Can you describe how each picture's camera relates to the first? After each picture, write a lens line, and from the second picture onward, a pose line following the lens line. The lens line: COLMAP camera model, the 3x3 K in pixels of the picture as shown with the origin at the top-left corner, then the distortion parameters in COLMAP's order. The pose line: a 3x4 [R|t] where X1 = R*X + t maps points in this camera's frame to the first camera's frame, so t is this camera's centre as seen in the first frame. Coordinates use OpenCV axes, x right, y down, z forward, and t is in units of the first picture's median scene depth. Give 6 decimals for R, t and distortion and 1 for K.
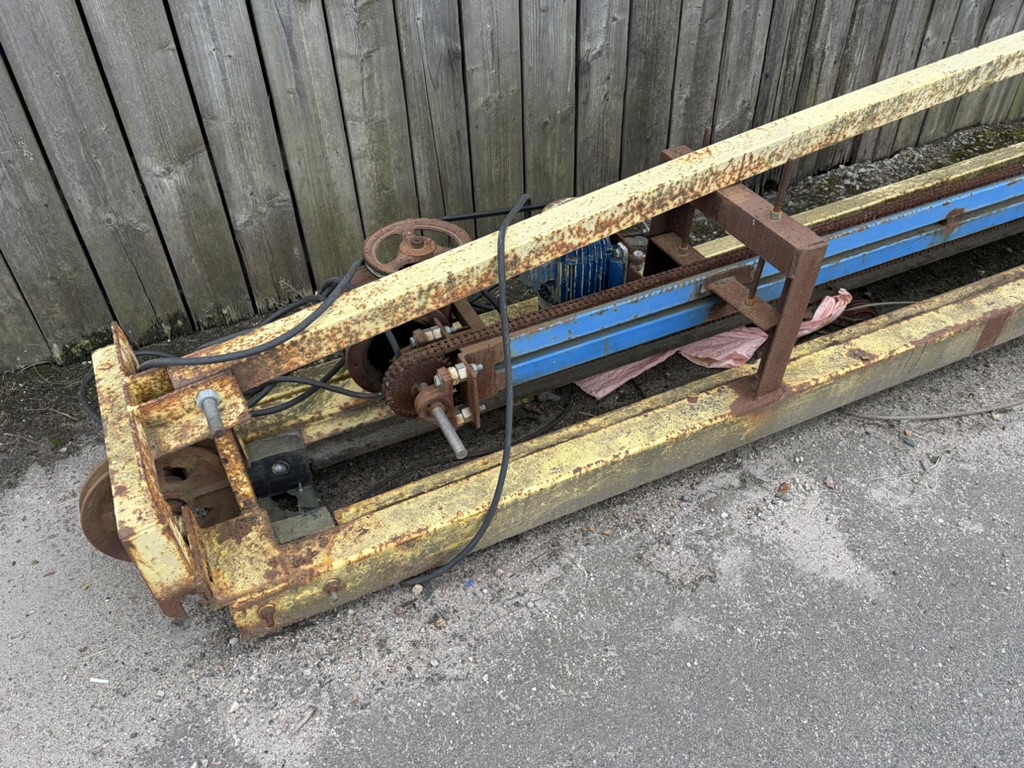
lens RADIAL K [[772.7, 0, 508.3], [0, 772.7, 381.0], [0, 0, 1]] dist [0.053868, -0.054844]
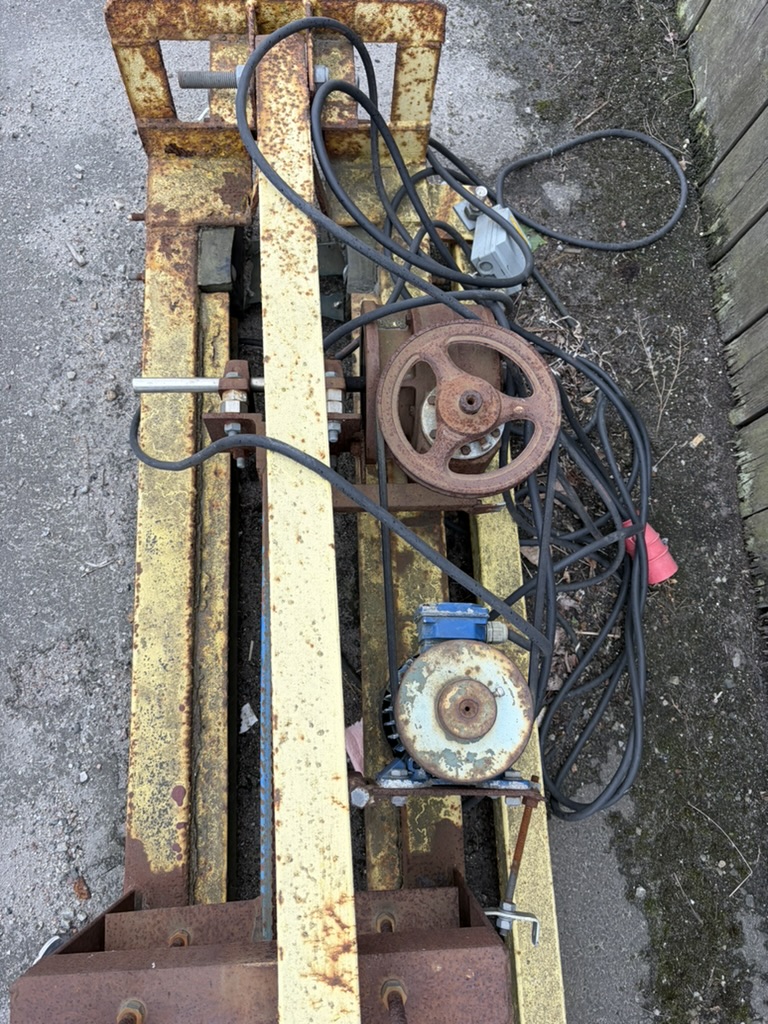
lens RADIAL K [[772.7, 0, 385.6], [0, 772.7, 515.3], [0, 0, 1]] dist [0.053868, -0.054844]
pose [[-0.394681, 0.888407, -0.234433, 0.115817], [-0.662104, -0.098091, 0.742965, -0.551218], [0.637060, 0.448453, 0.626932, 0.599588]]
